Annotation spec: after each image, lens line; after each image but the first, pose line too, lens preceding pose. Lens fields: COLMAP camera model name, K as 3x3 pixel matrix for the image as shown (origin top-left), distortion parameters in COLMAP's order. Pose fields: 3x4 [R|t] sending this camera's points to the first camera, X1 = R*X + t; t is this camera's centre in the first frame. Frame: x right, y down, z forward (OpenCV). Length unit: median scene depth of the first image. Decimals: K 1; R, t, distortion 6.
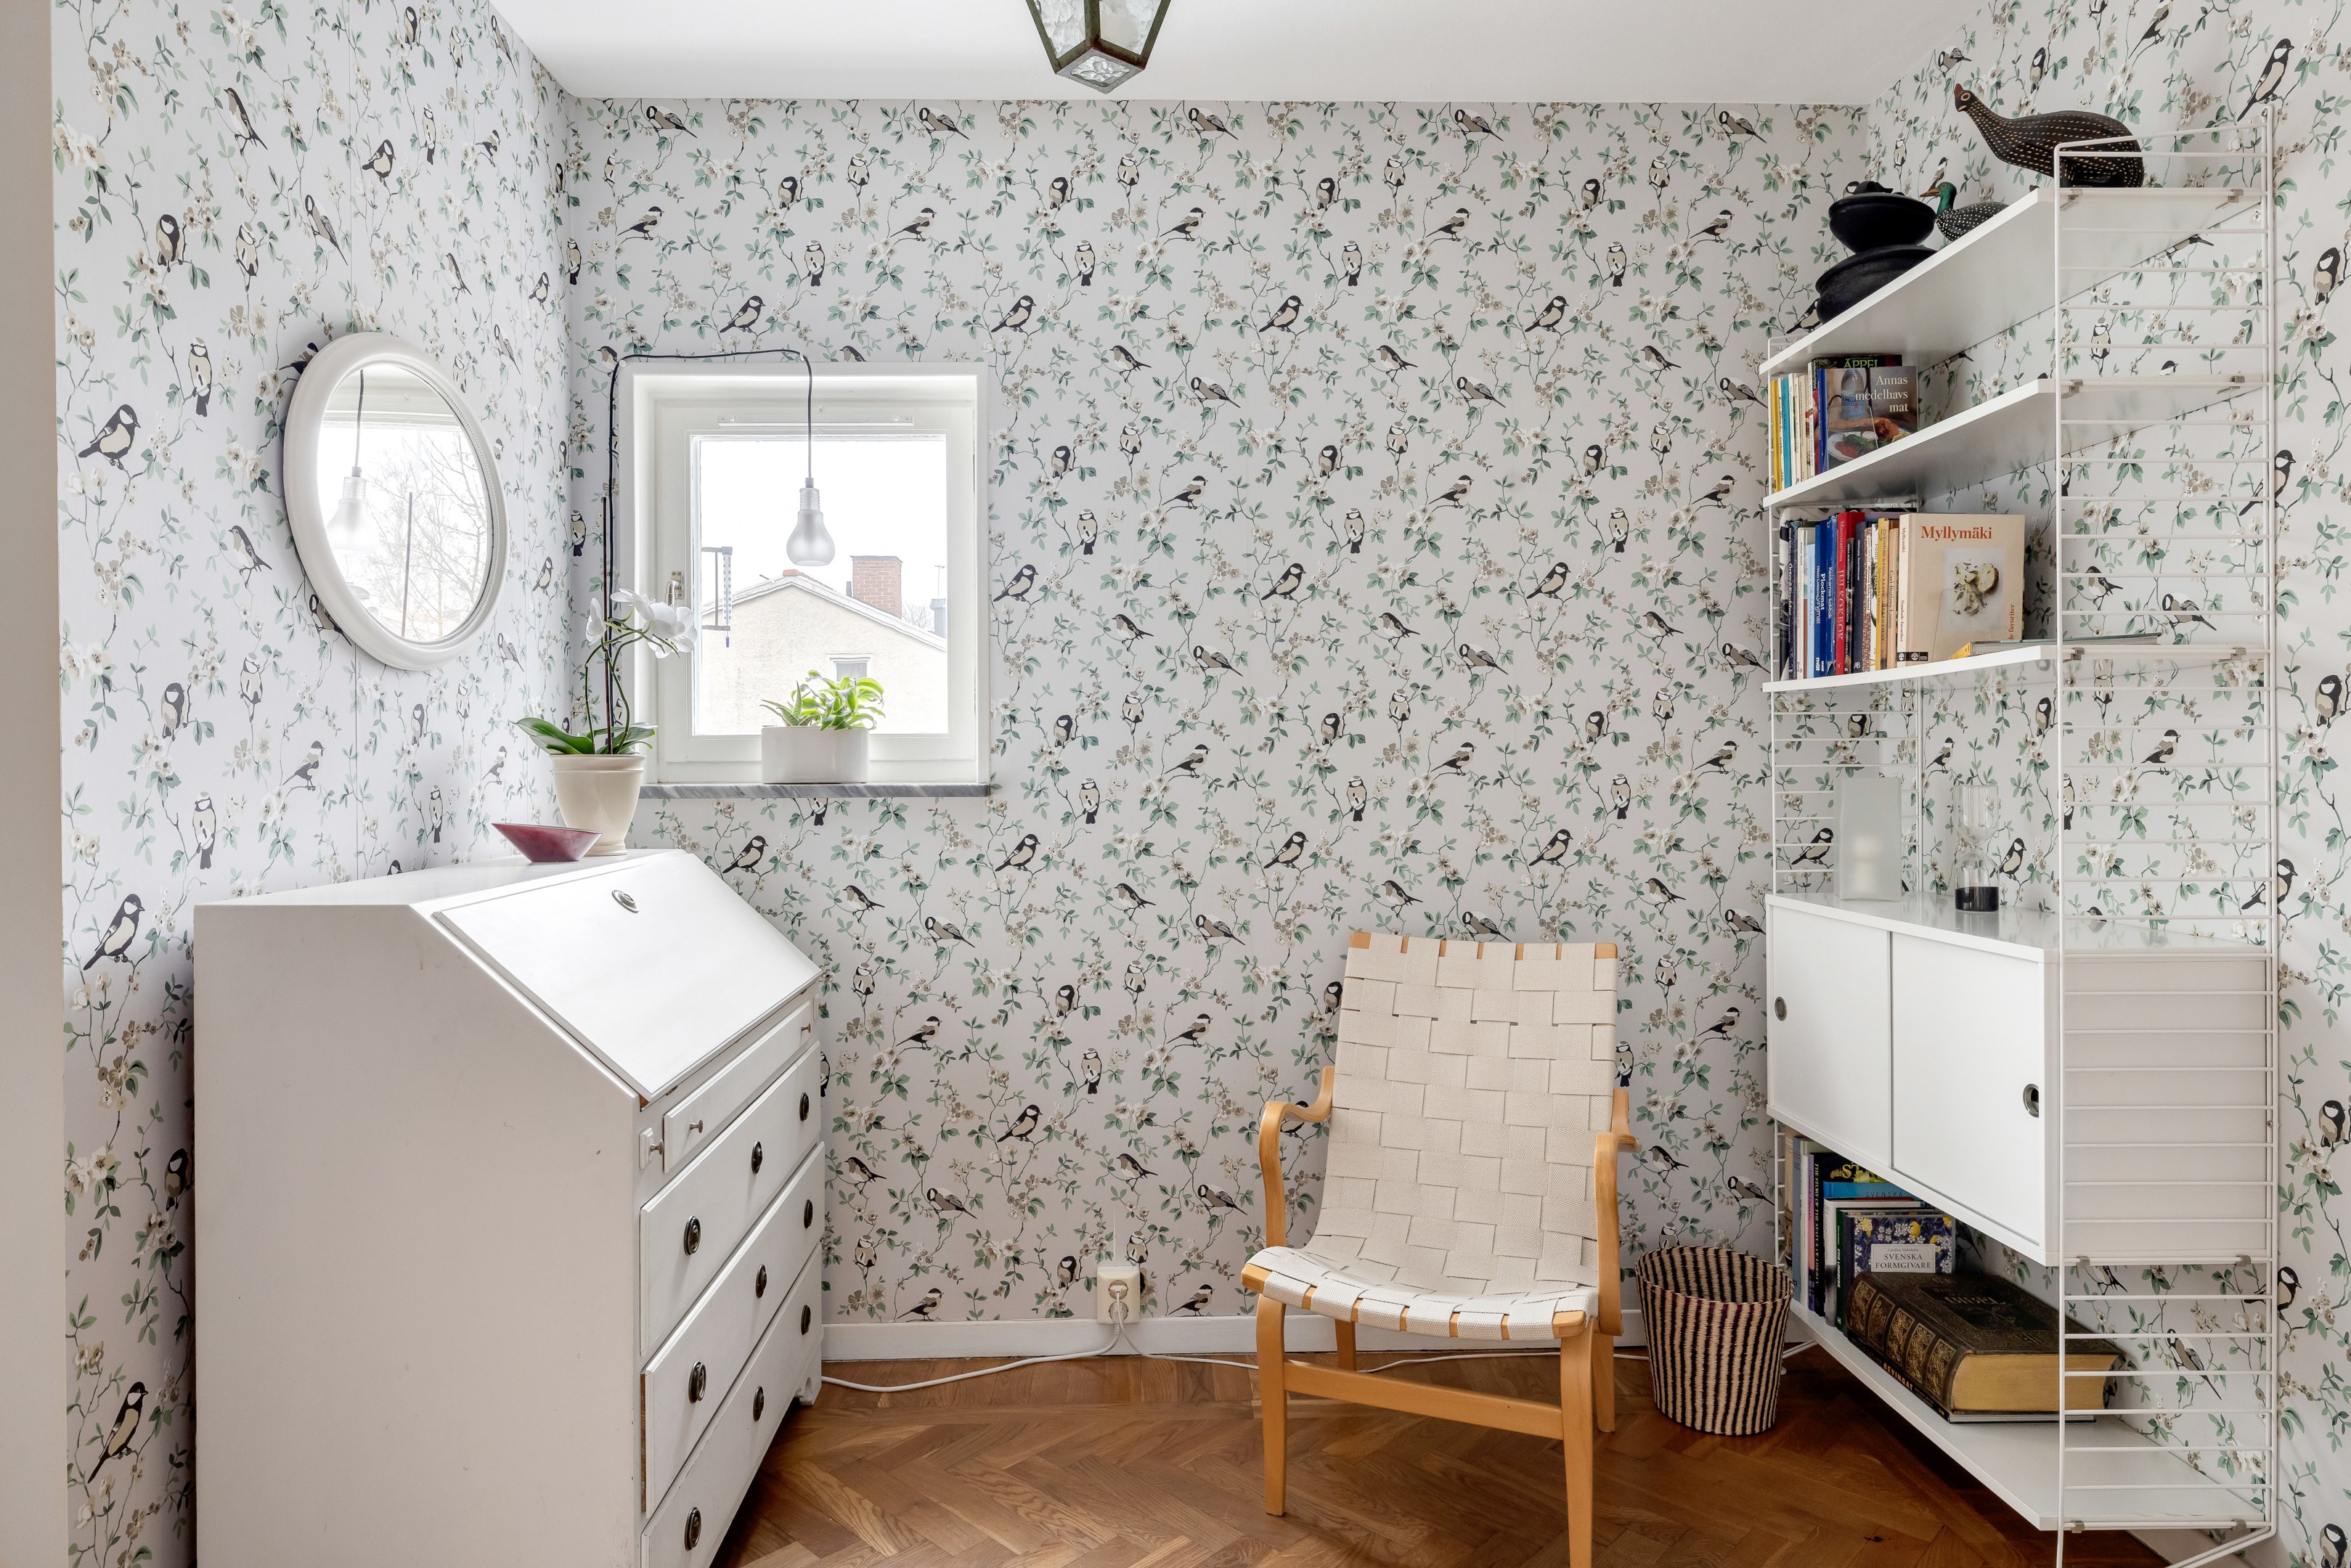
lens RADIAL K [[1343.4, 0, 1185.9], [0, 1343.4, 773.0], [0, 0, 1]] dist [0.002600, -0.002503]
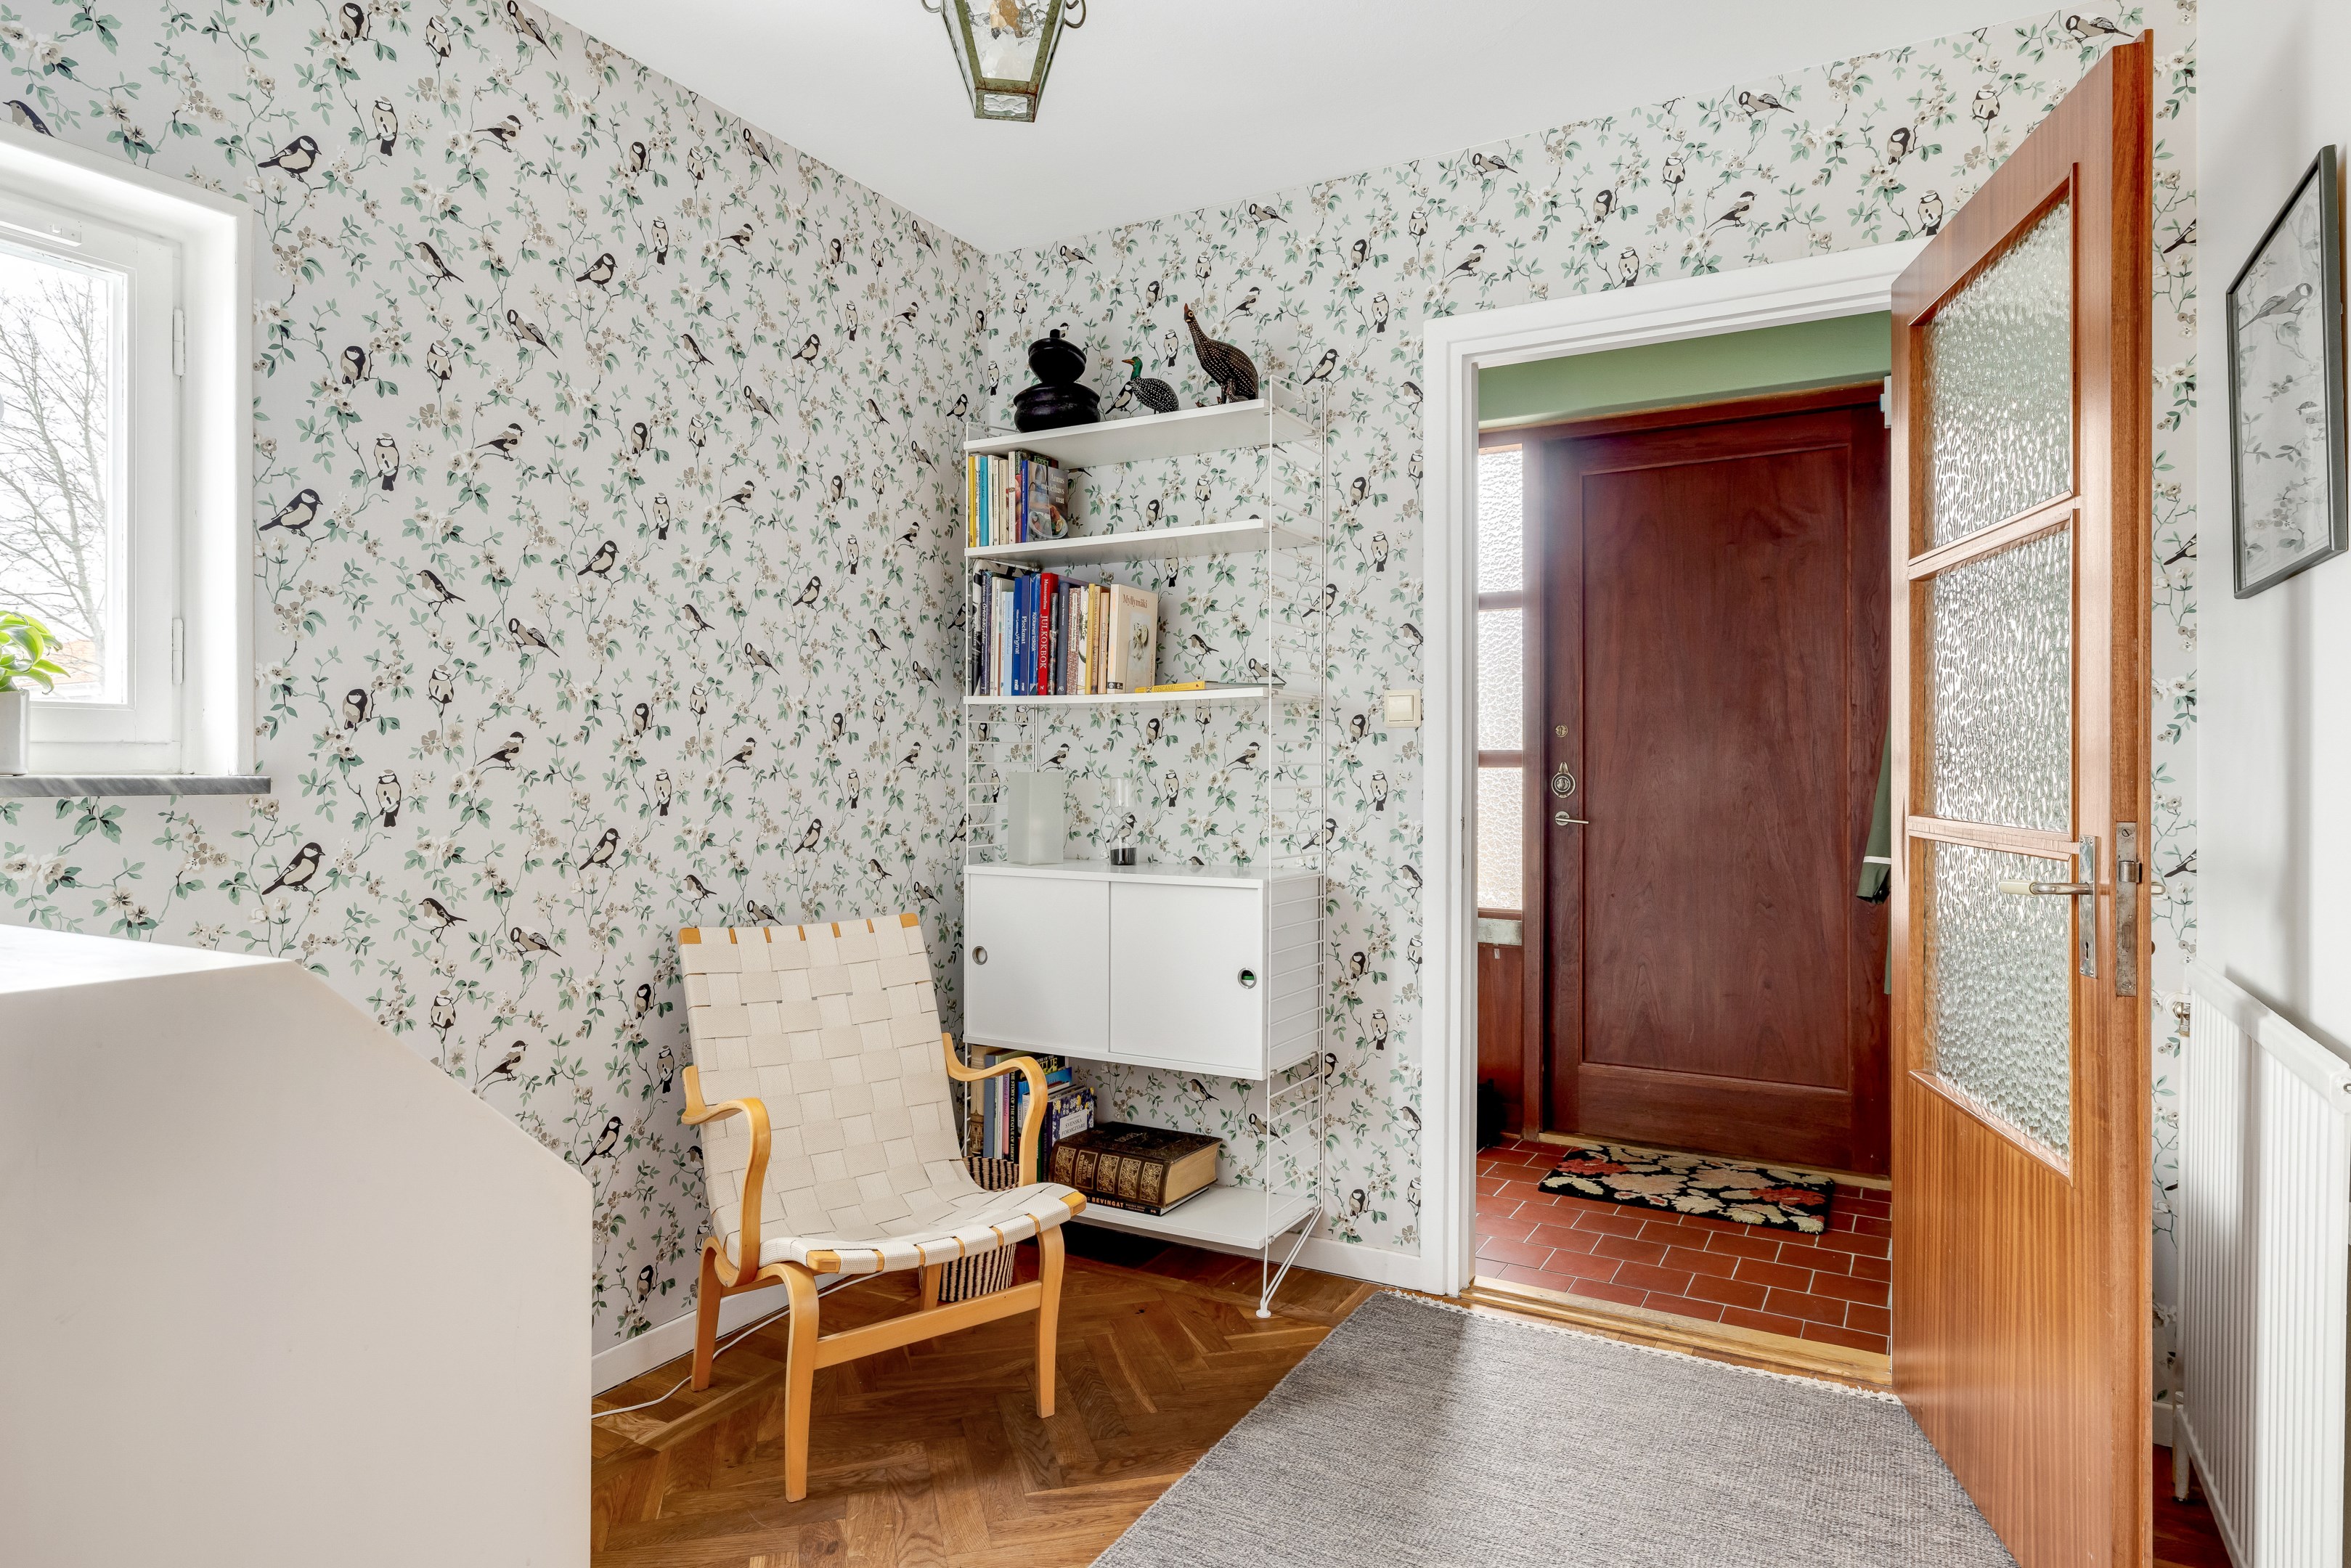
lens RADIAL K [[1325.8, 0, 1172.6], [0, 1325.8, 765.7], [0, 0, 1]] dist [0.003708, -0.000330]
pose [[0.517815, 0.008373, 0.855452, -0.542420], [-0.002072, 0.999961, -0.008533, 0.007747], [-0.855490, 0.002646, 0.517813, 0.204295]]
